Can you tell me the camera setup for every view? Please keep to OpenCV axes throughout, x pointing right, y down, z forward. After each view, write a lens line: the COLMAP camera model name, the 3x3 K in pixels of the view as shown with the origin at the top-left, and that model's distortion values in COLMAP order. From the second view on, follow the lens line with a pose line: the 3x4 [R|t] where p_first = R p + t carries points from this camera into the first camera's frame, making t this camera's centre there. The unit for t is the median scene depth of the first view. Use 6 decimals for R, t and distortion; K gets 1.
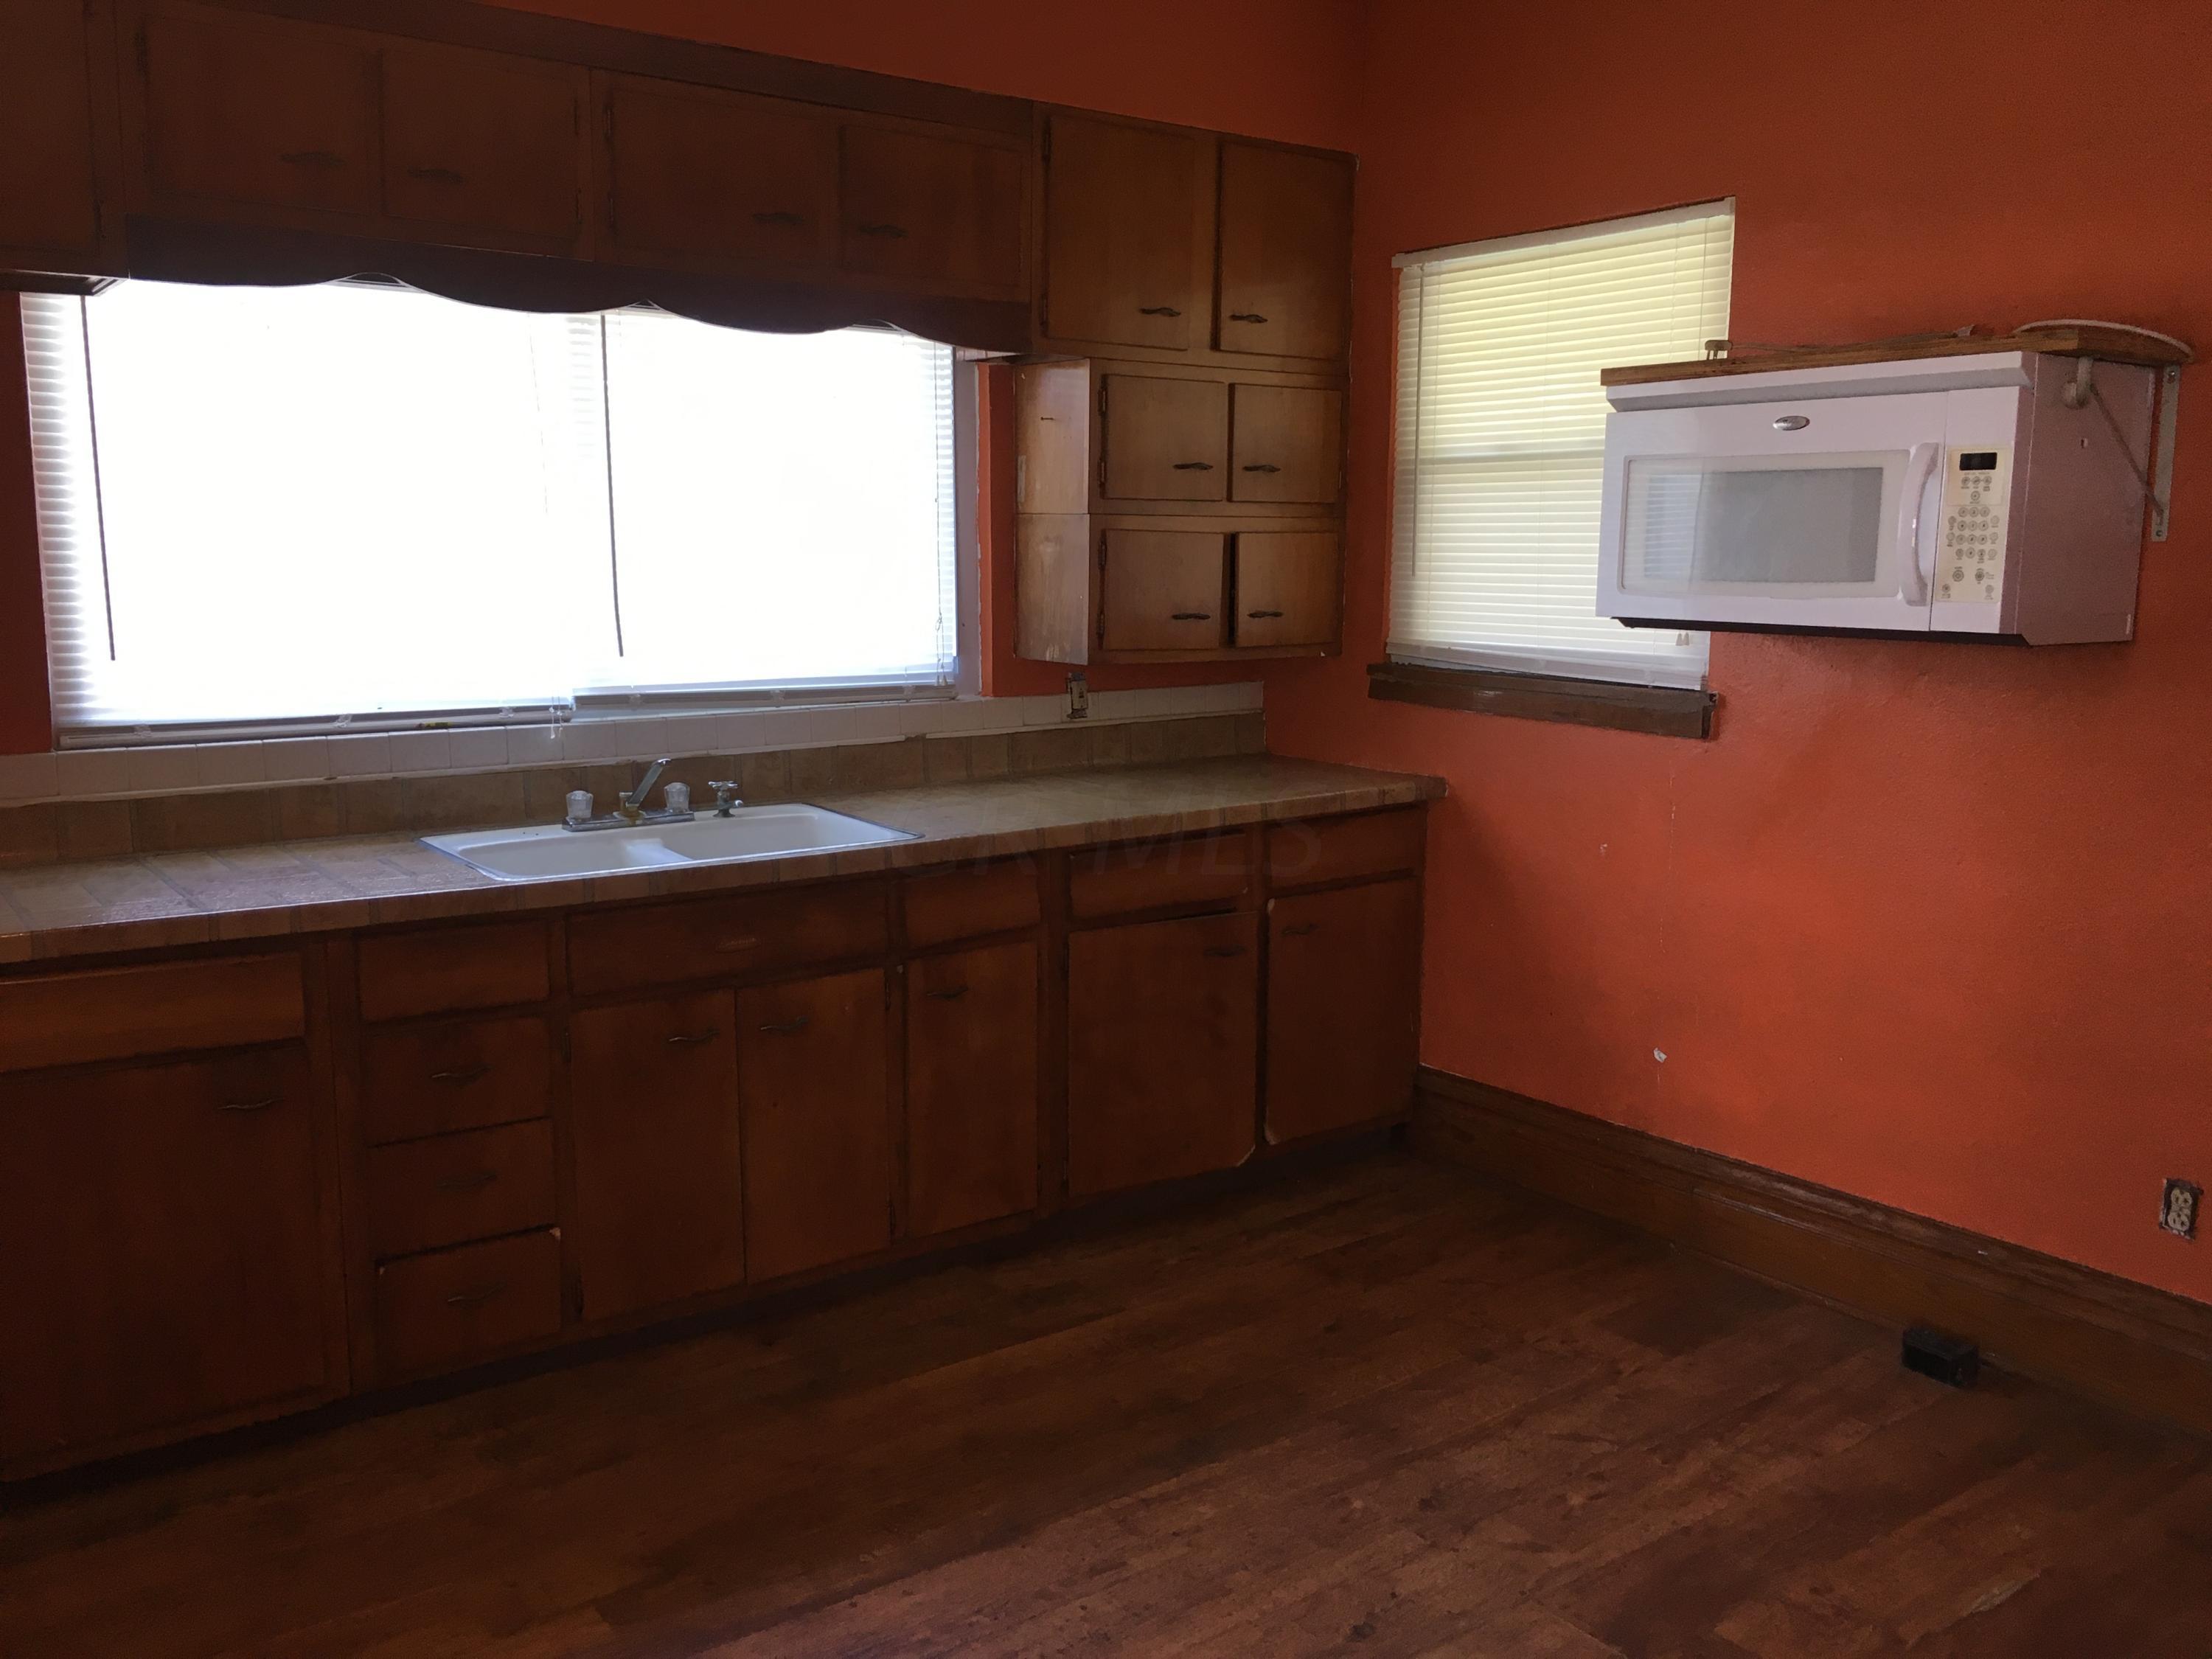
lens RADIAL K [[1860.9, 0, 1106.0], [0, 1860.9, 829.5], [0, 0, 1]] dist [0.018577, -0.015642]
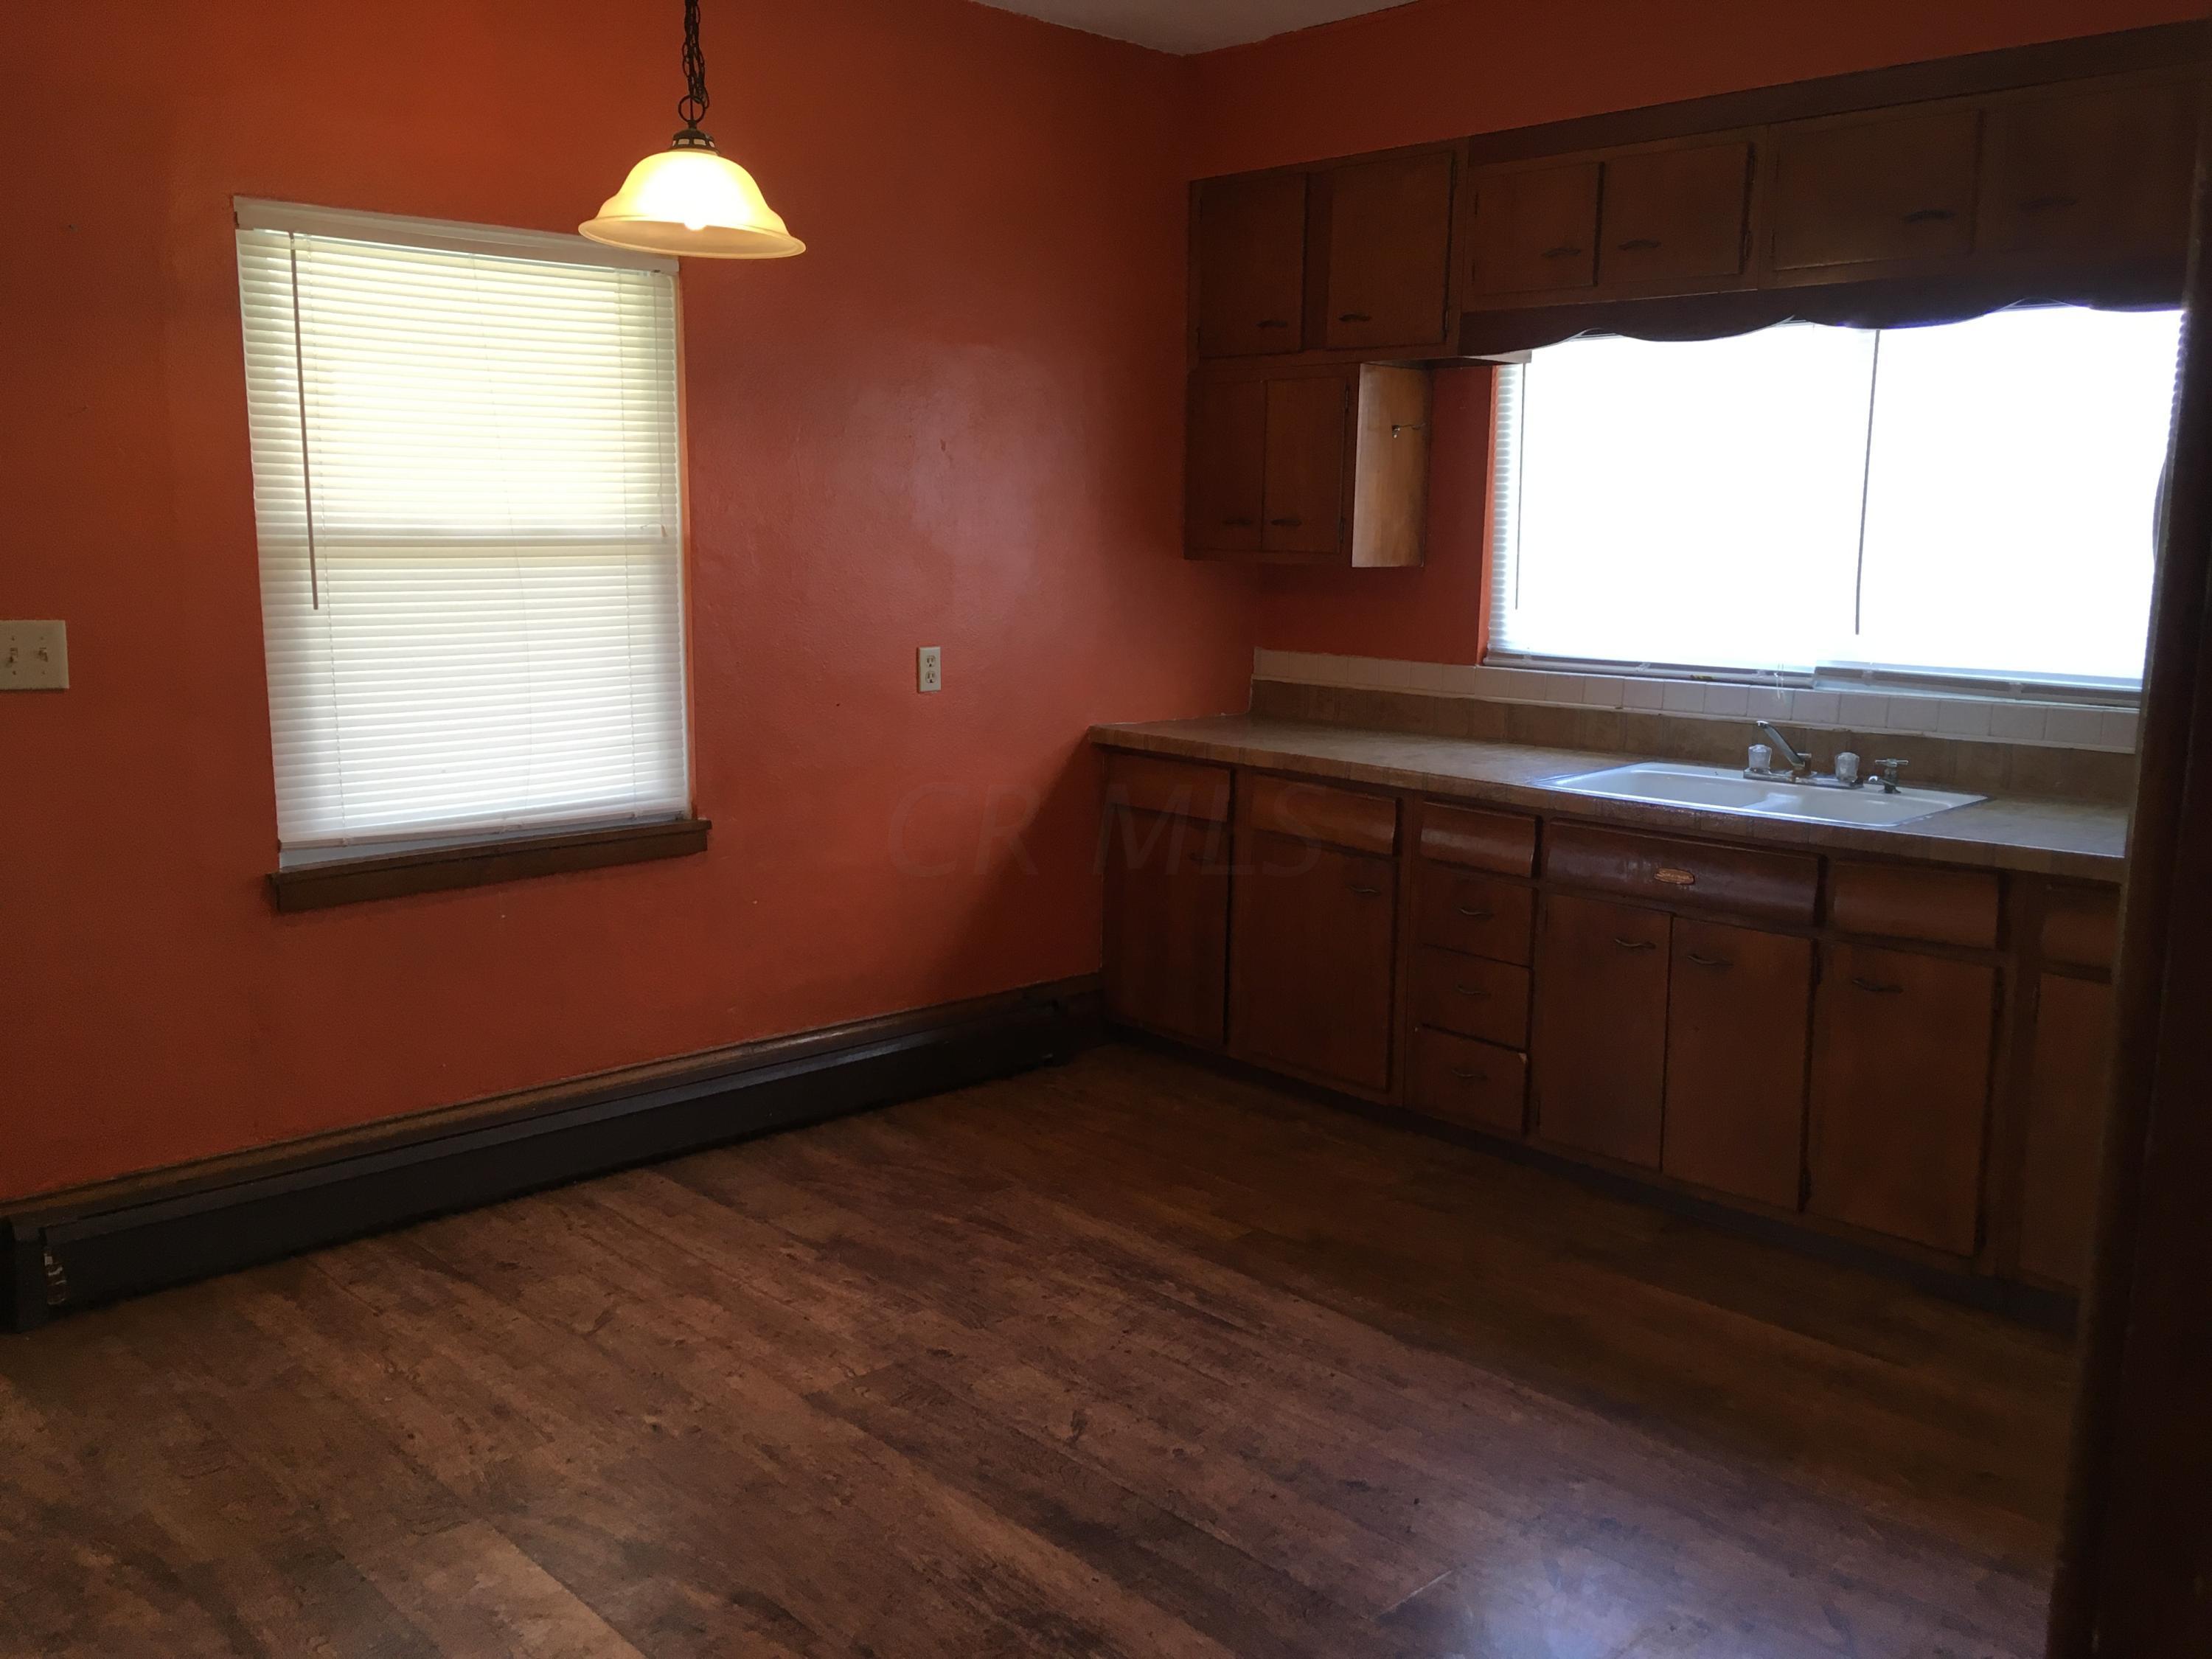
lens RADIAL K [[1860.9, 0, 1106.0], [0, 1860.9, 829.5], [0, 0, 1]] dist [0.018577, -0.015642]
pose [[0.133940, 0.164774, -0.977195, 0.823240], [-0.152878, 0.977711, 0.143906, -0.075573], [0.979126, 0.130117, 0.156145, 0.433454]]
